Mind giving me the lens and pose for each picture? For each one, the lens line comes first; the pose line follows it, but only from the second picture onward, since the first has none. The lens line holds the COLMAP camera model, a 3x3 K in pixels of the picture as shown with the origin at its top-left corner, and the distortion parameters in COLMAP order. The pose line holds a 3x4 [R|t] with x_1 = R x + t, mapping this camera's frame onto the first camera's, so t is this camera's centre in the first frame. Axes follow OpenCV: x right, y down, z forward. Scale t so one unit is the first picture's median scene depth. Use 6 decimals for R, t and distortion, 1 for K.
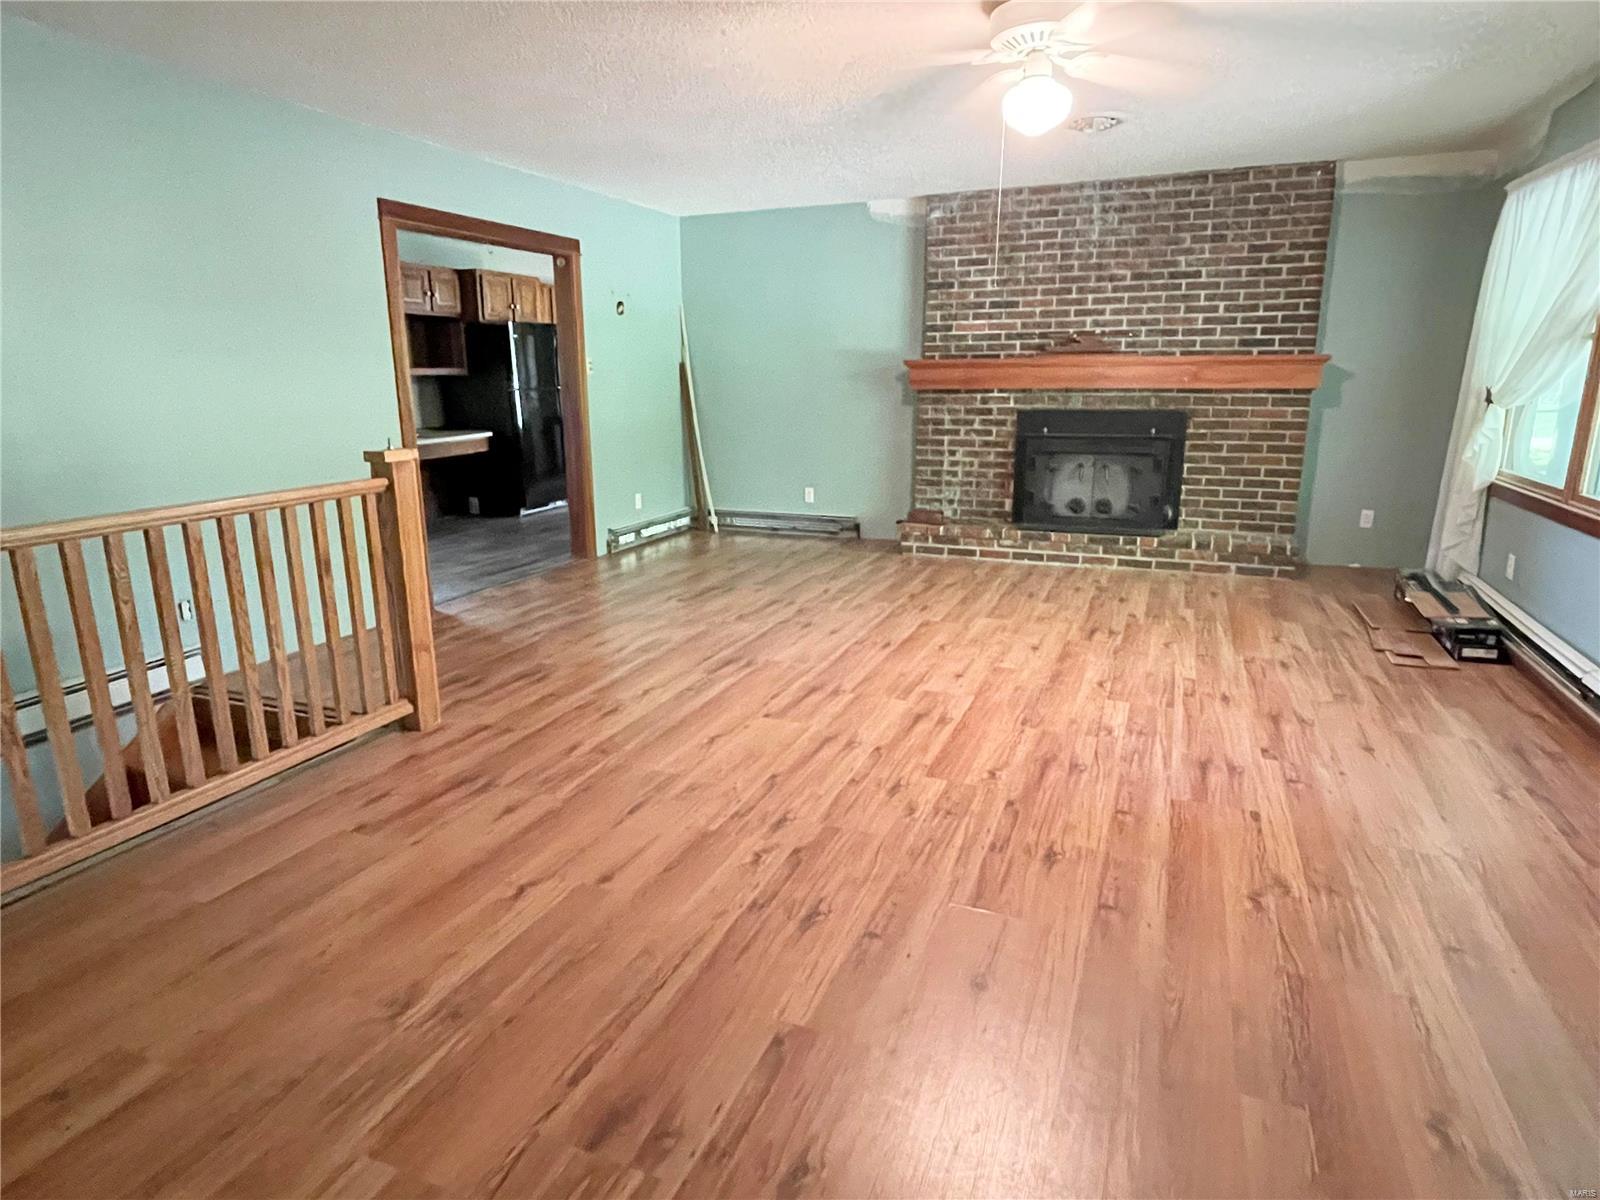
lens RADIAL K [[932.3, 0, 790.5], [0, 932.3, 610.8], [0, 0, 1]] dist [-0.001633, -0.009631]
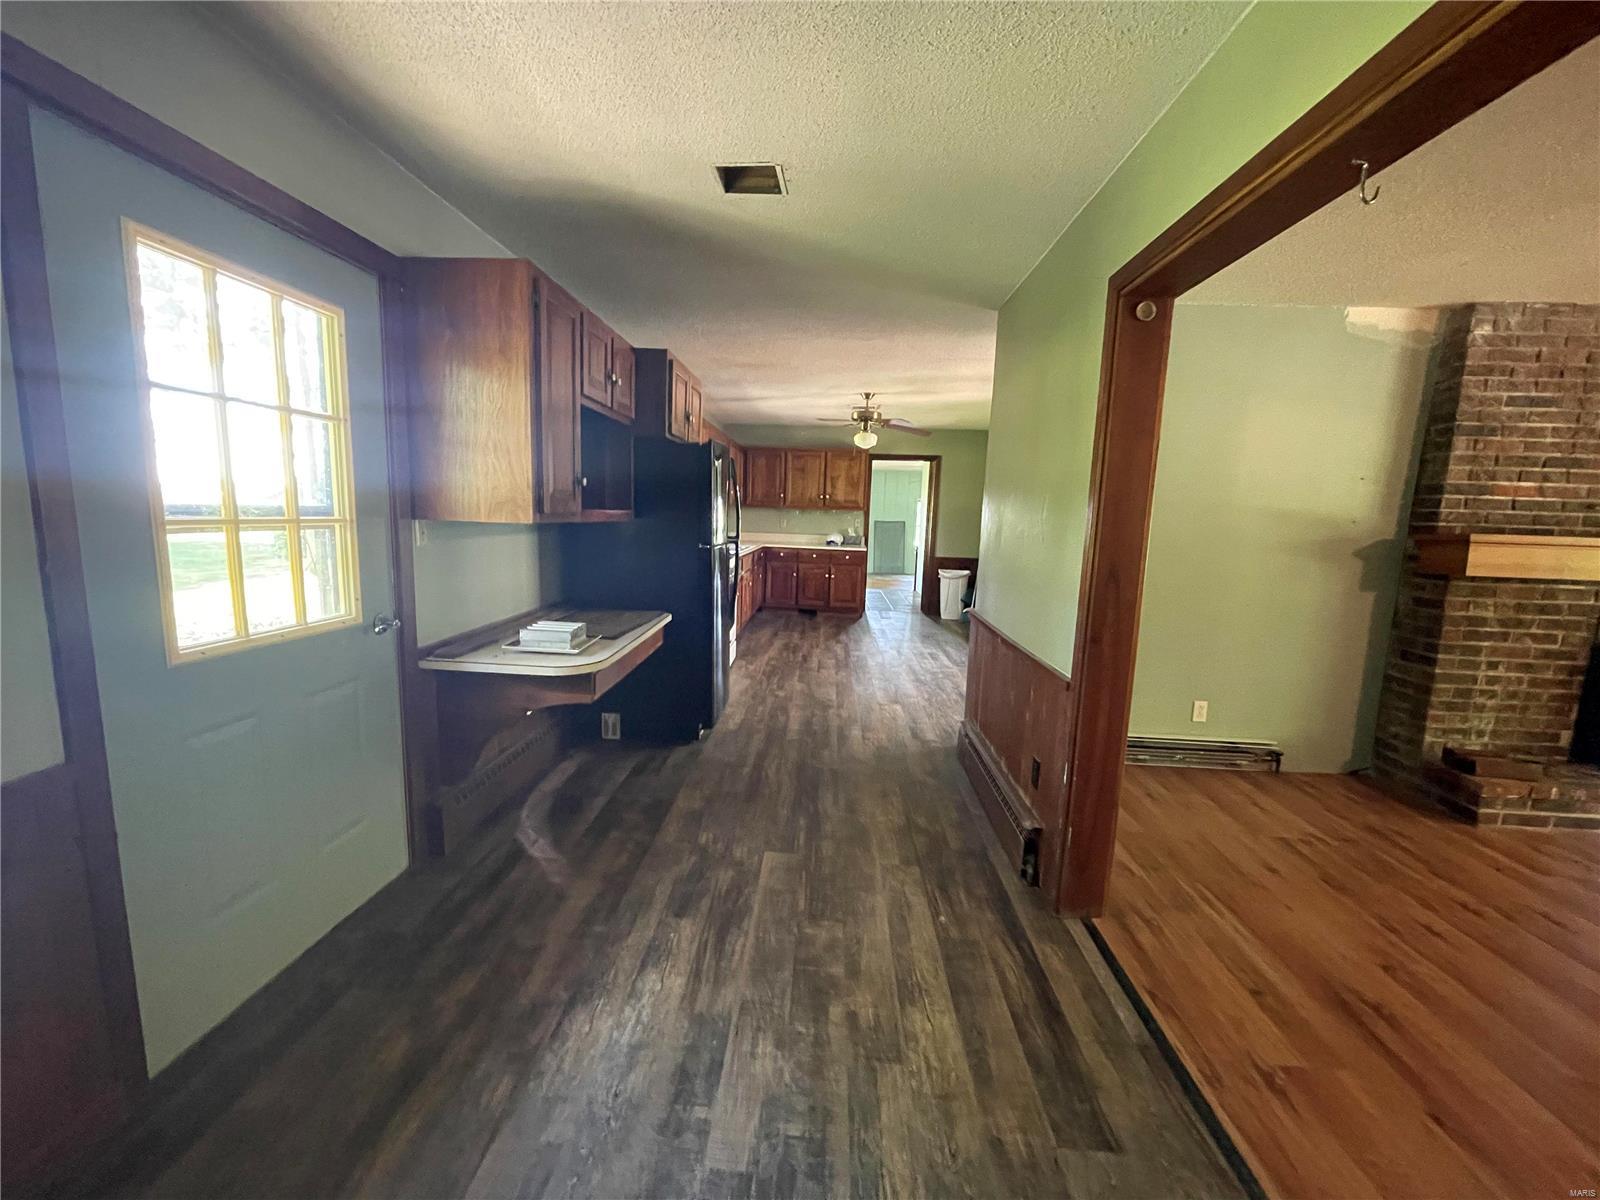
lens RADIAL K [[649.8, 0, 794.7], [0, 649.8, 599.1], [0, 0, 1]] dist [-0.001370, -0.001029]
pose [[0.941611, -0.007905, 0.336609, -0.523420], [0.042919, 0.994387, -0.096708, -0.212618], [-0.333955, 0.105508, 0.936665, 0.783116]]
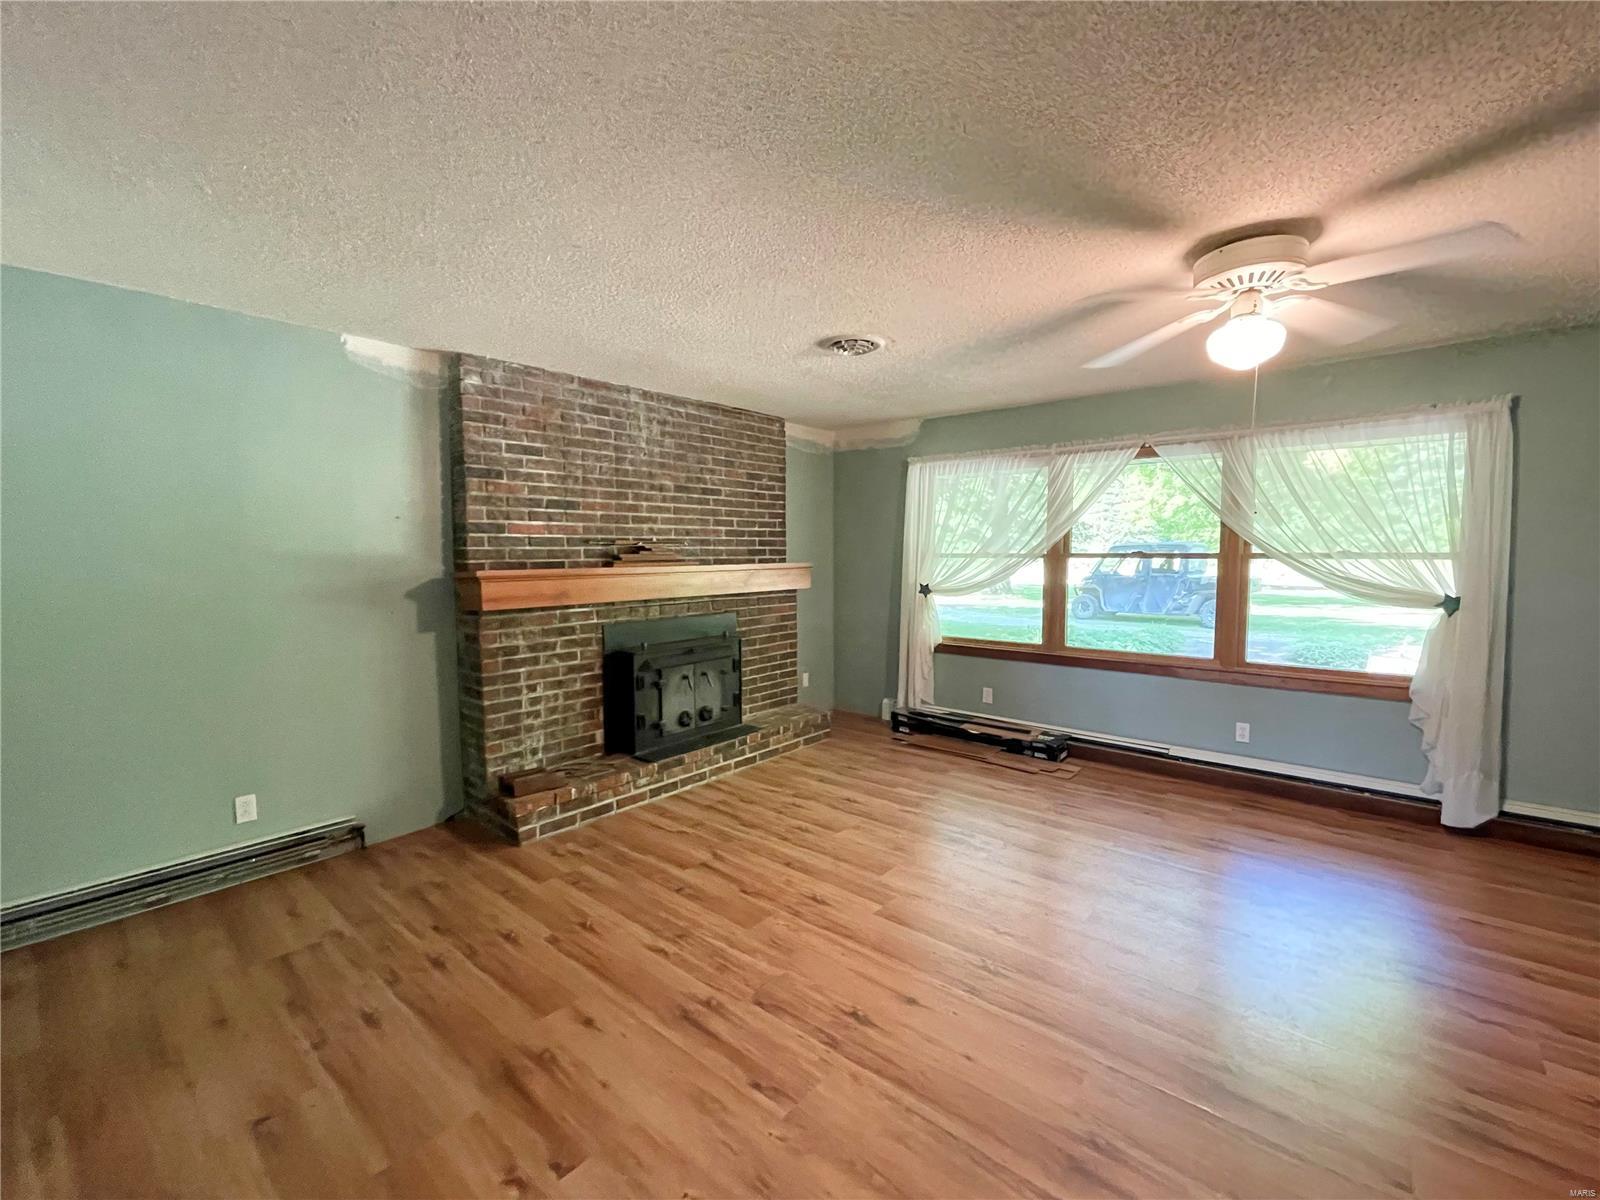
lens RADIAL K [[692.6, 0, 795.9], [0, 692.6, 600.0], [0, 0, 1]] dist [0.000822, -0.000163]
pose [[0.306895, -0.061613, 0.949747, -0.318104], [0.236459, 0.971549, -0.013380, -0.197769], [-0.921902, 0.228683, 0.312732, 0.666572]]
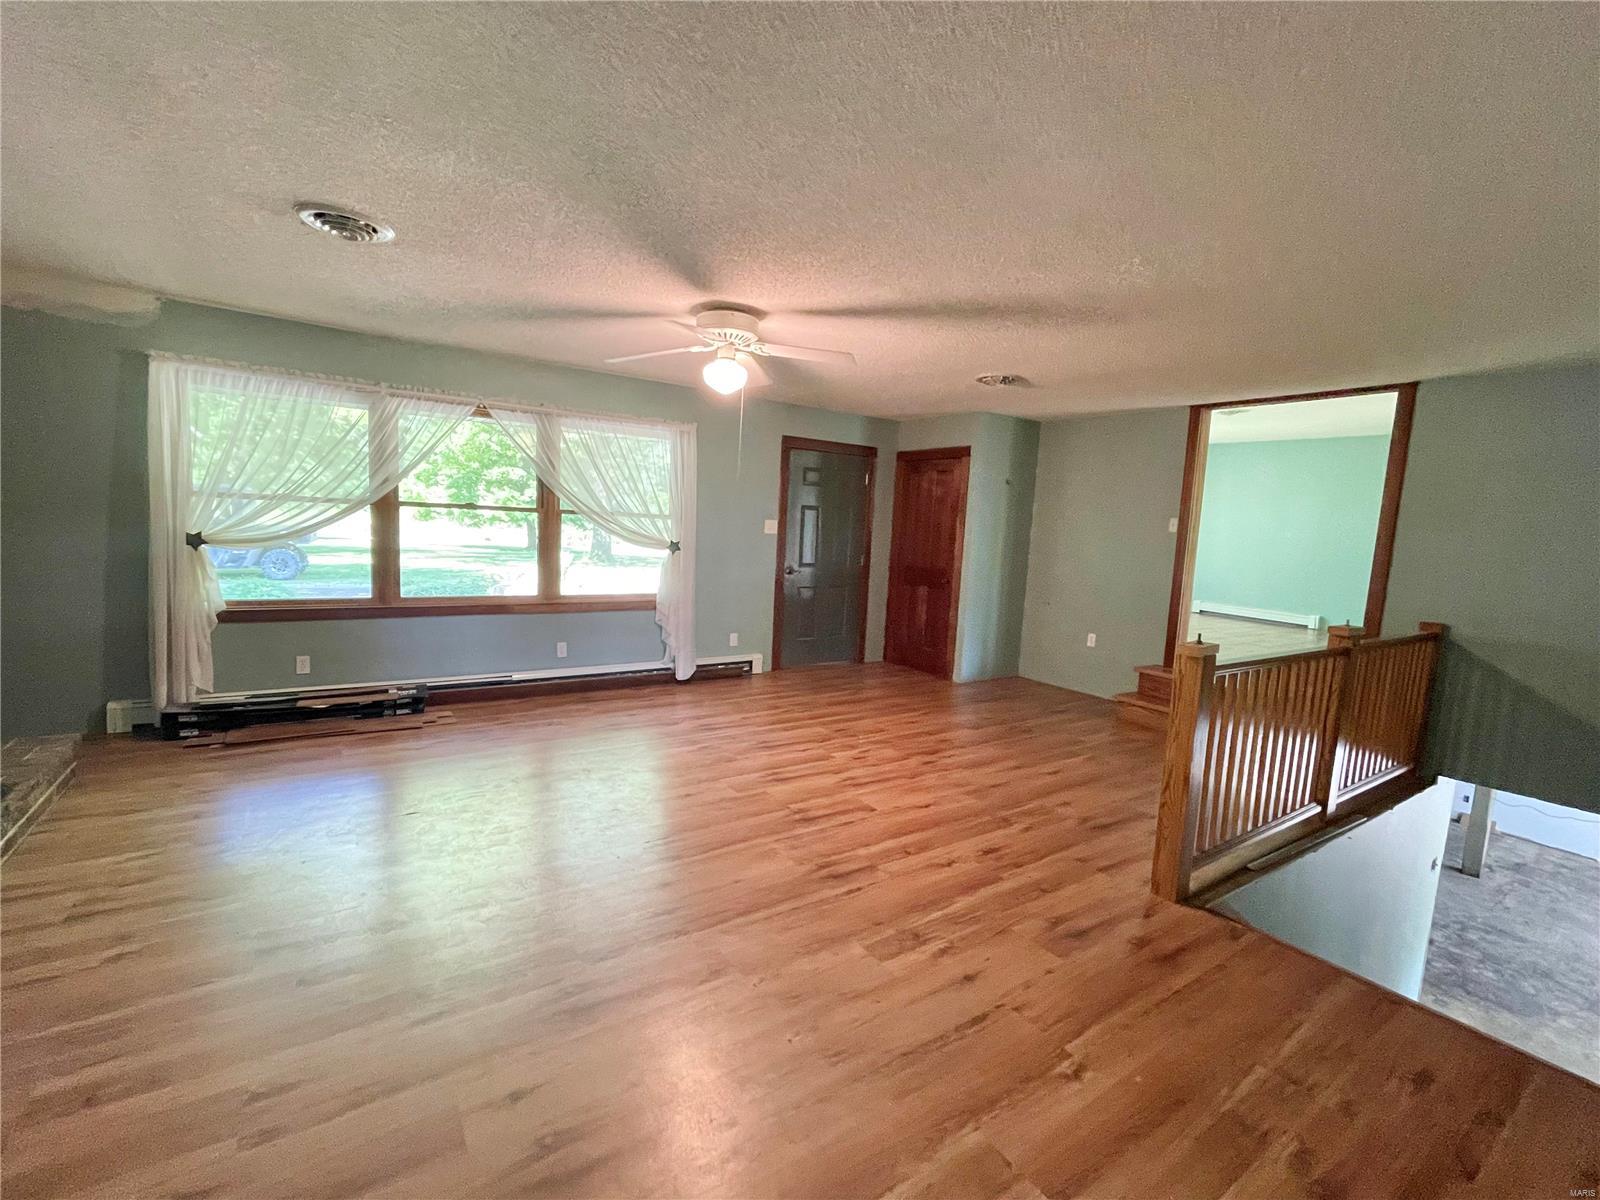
lens RADIAL K [[692.6, 0, 790.3], [0, 692.6, 598.7], [0, 0, 1]] dist [0.000822, -0.000163]
pose [[-0.835188, -0.093472, 0.541963, -0.250856], [0.093385, 0.947037, 0.307246, -0.280689], [-0.541978, 0.307220, -0.782225, 1.018463]]
